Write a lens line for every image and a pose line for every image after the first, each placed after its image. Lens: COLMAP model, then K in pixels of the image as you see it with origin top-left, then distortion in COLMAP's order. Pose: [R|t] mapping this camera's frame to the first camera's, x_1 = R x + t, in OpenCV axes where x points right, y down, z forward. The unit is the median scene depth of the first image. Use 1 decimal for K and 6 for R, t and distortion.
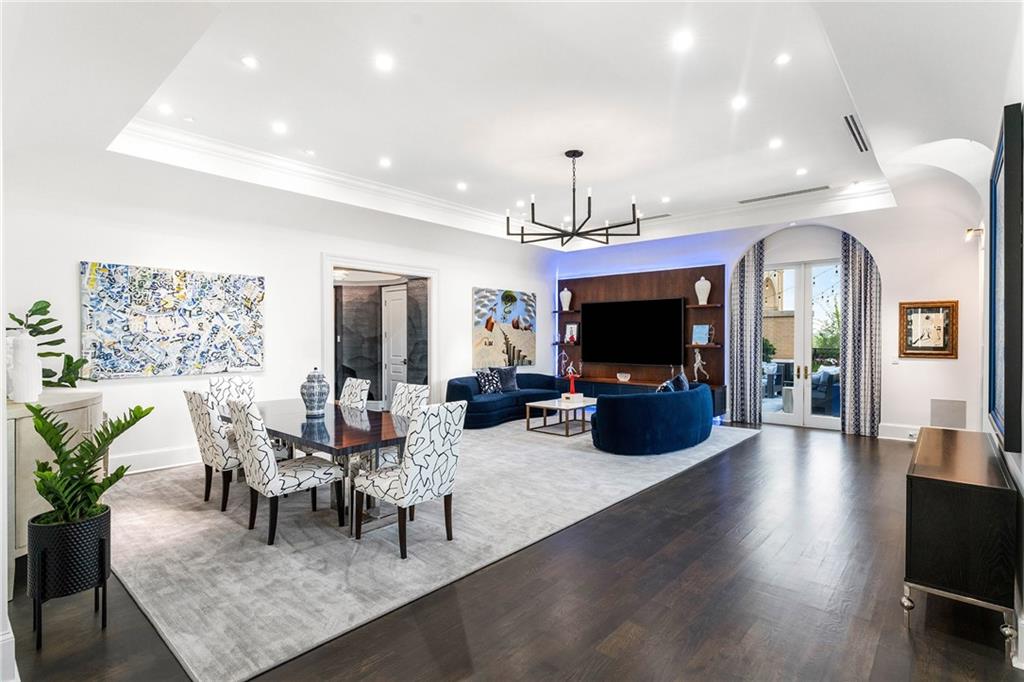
lens RADIAL K [[500.7, 0, 512.0], [0, 500.7, 341.0], [0, 0, 1]] dist [-0.001605, -0.000308]
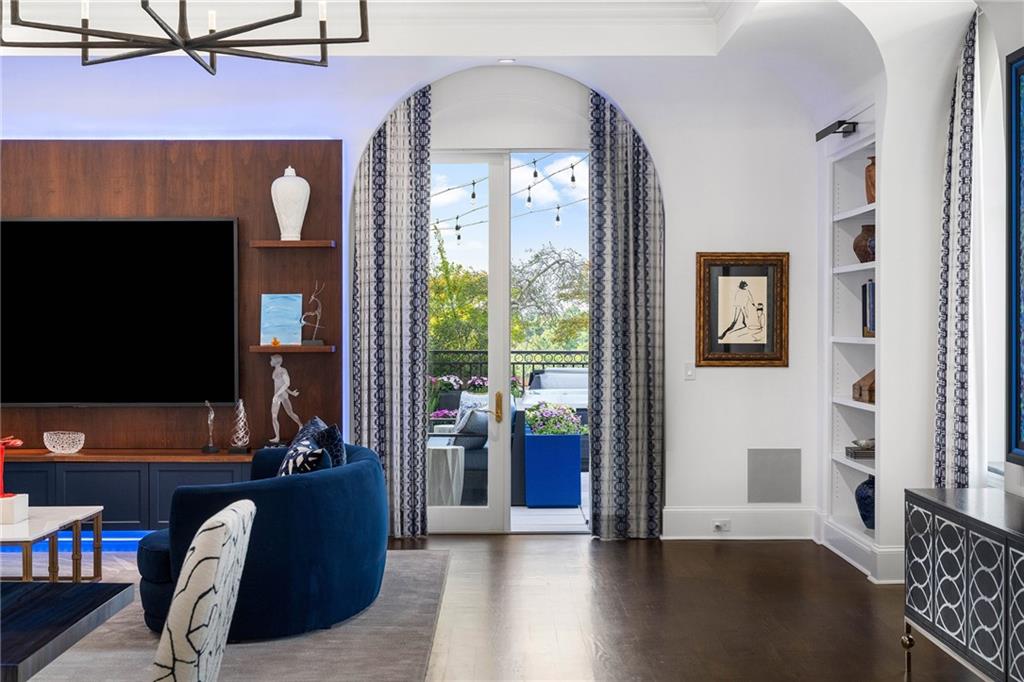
lens RADIAL K [[1594.7, 0, 512.0], [0, 1594.7, 341.0], [0, 0, 1]] dist [0.004649, 0.035095]
pose [[0.746716, -0.011348, 0.665047, -0.329959], [0.006563, 0.999931, 0.009694, -0.007338], [-0.665111, -0.002874, 0.746739, -0.021256]]
